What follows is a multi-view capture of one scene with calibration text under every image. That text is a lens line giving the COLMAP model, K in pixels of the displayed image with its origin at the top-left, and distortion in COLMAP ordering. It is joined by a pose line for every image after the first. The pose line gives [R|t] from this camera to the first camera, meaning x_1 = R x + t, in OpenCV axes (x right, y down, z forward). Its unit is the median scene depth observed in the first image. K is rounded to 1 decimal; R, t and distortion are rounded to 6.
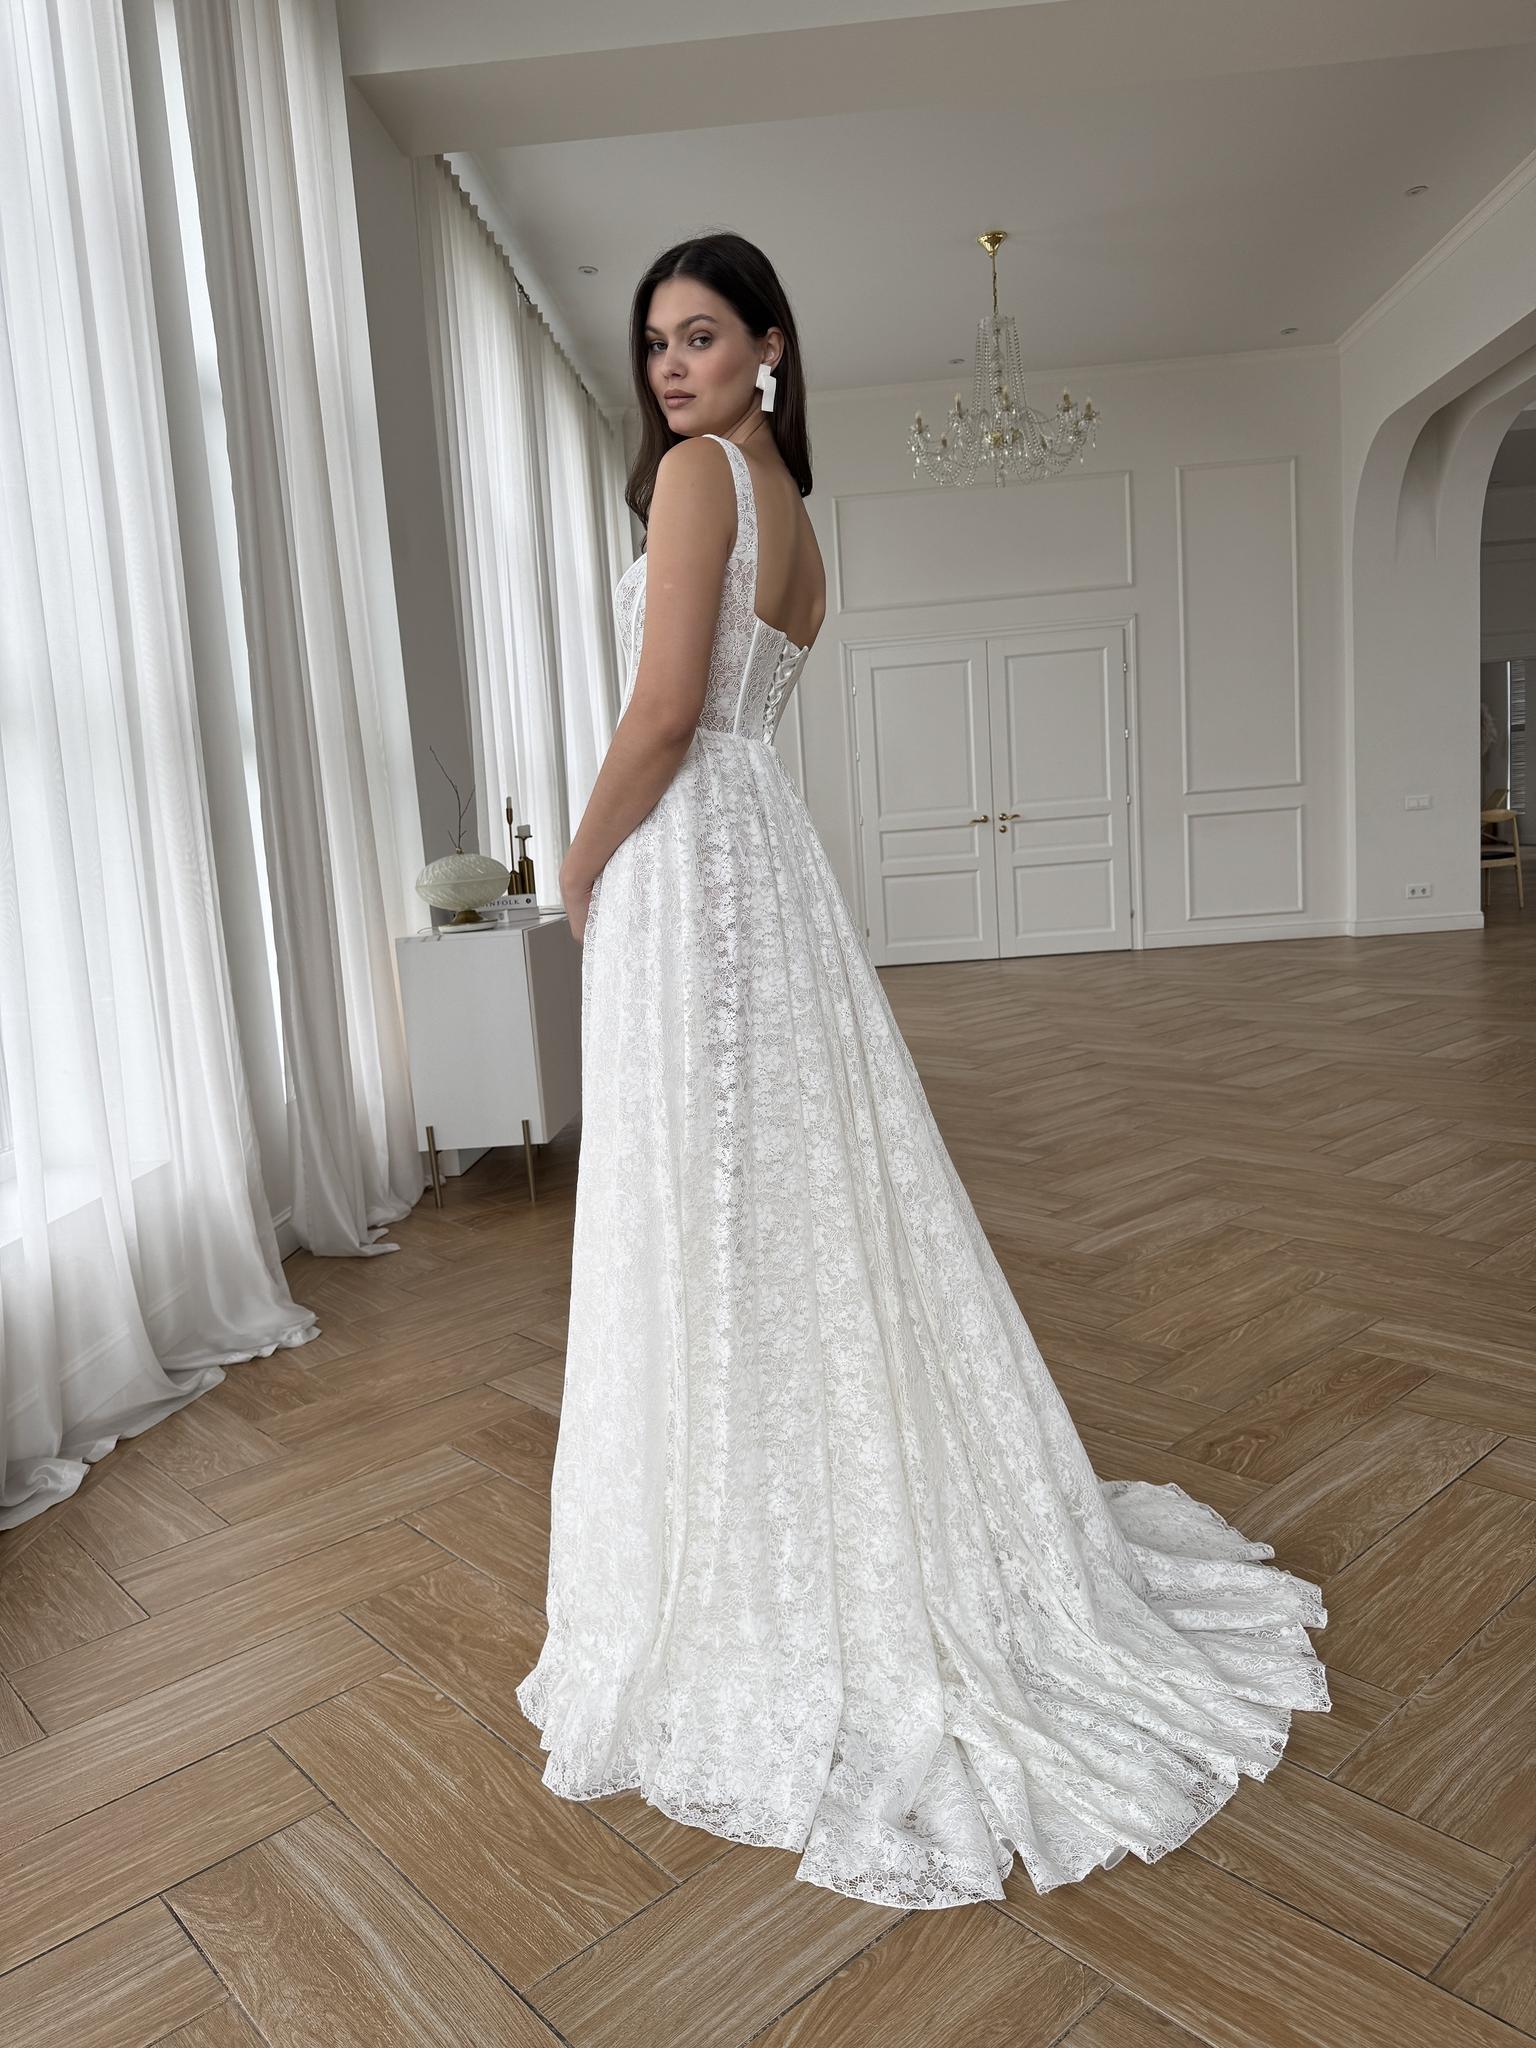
lens RADIAL K [[1454.9, 0, 751.3], [0, 1454.9, 1023.5], [0, 0, 1]] dist [0.036905, -0.039118]
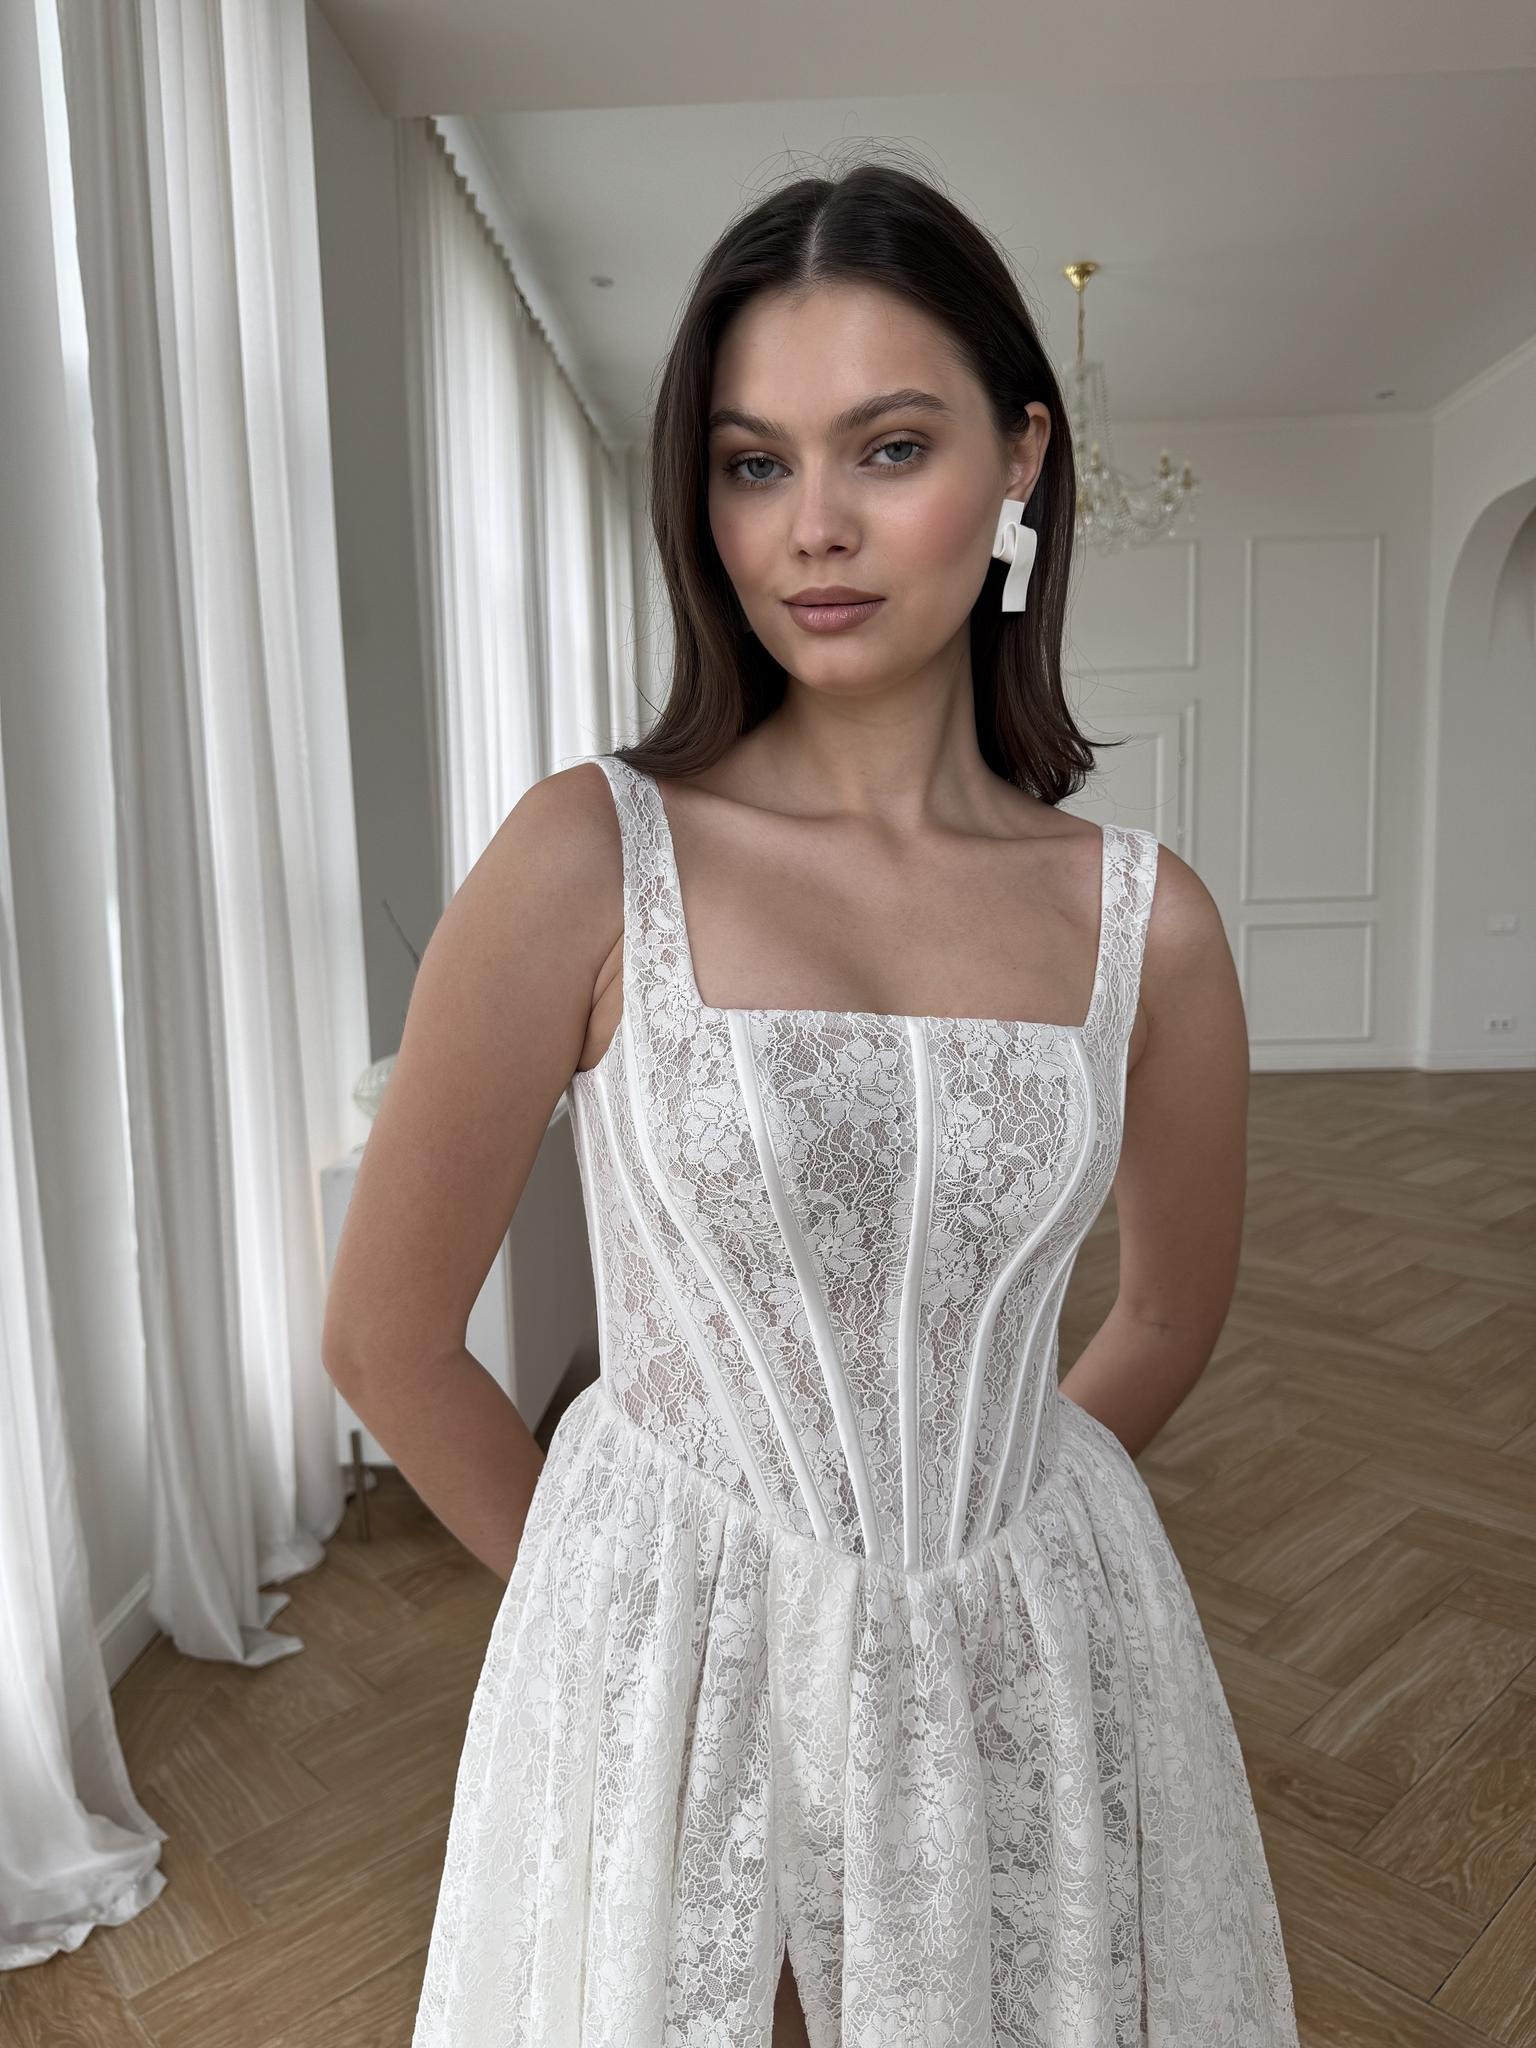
lens RADIAL K [[1454.9, 0, 752.8], [0, 1454.9, 1013.2], [0, 0, 1]] dist [0.036905, -0.039118]
pose [[0.998750, 0.039741, 0.030307, -0.063237], [-0.039080, 0.998992, -0.022106, -0.145639], [-0.031155, 0.020894, 0.999296, 0.304750]]
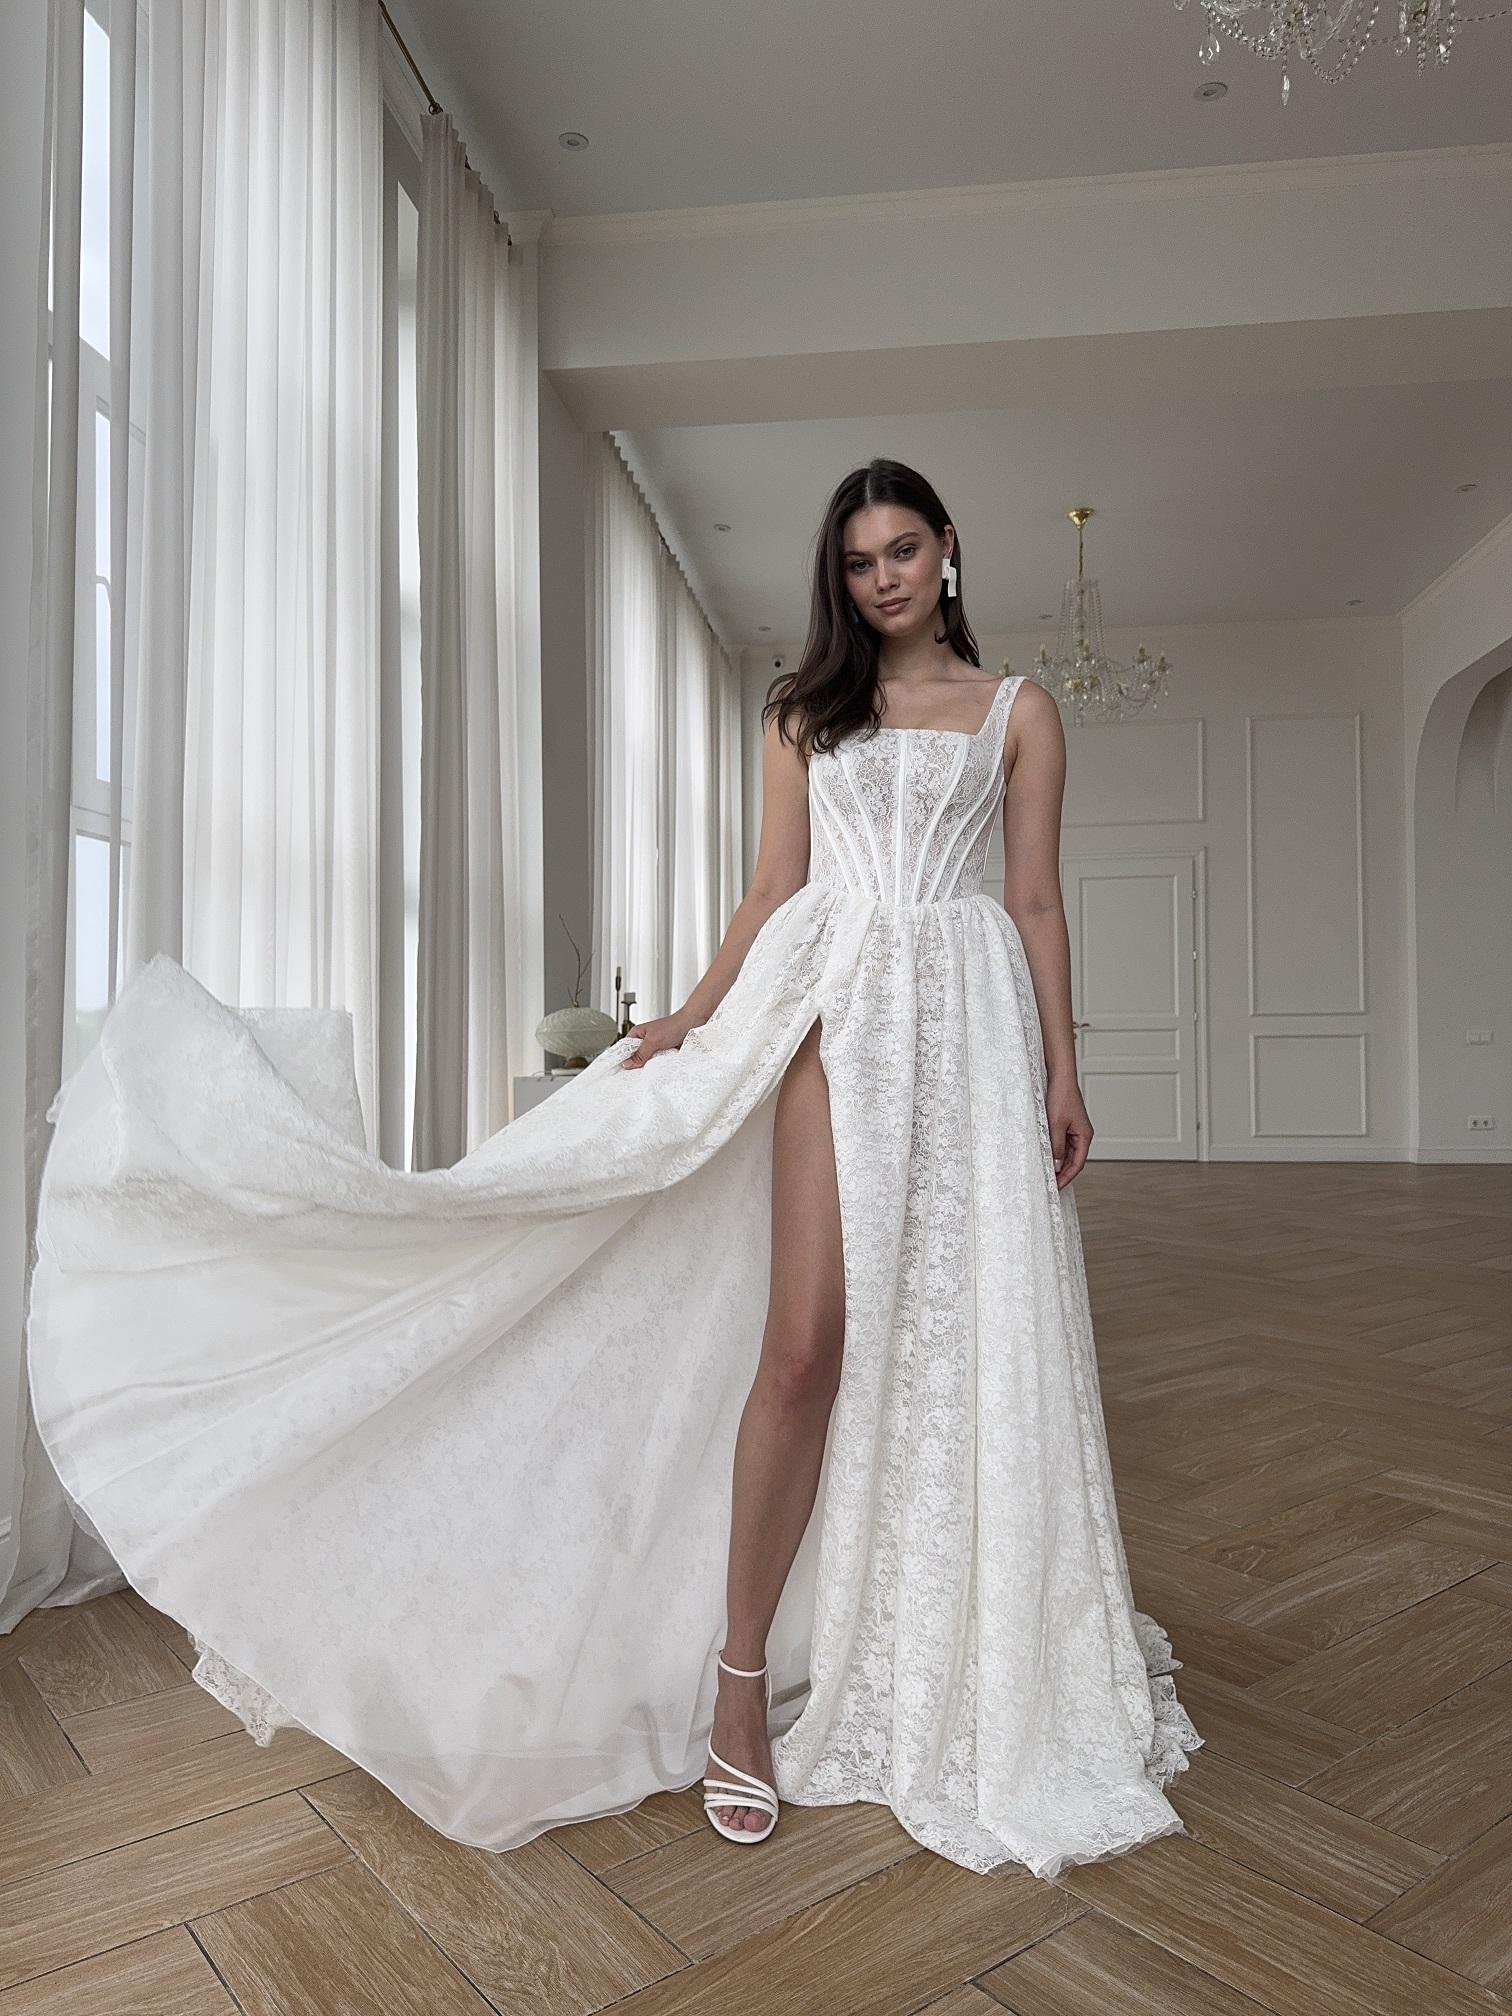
lens RADIAL K [[1432.2, 0, 739.8], [0, 1432.2, 1016.0], [0, 0, 1]] dist [0.036905, -0.039118]
pose [[0.995972, 0.061949, -0.064830, -0.002263], [-0.070827, 0.986882, -0.145077, 0.048289], [0.054992, 0.149085, 0.987294, -0.099825]]
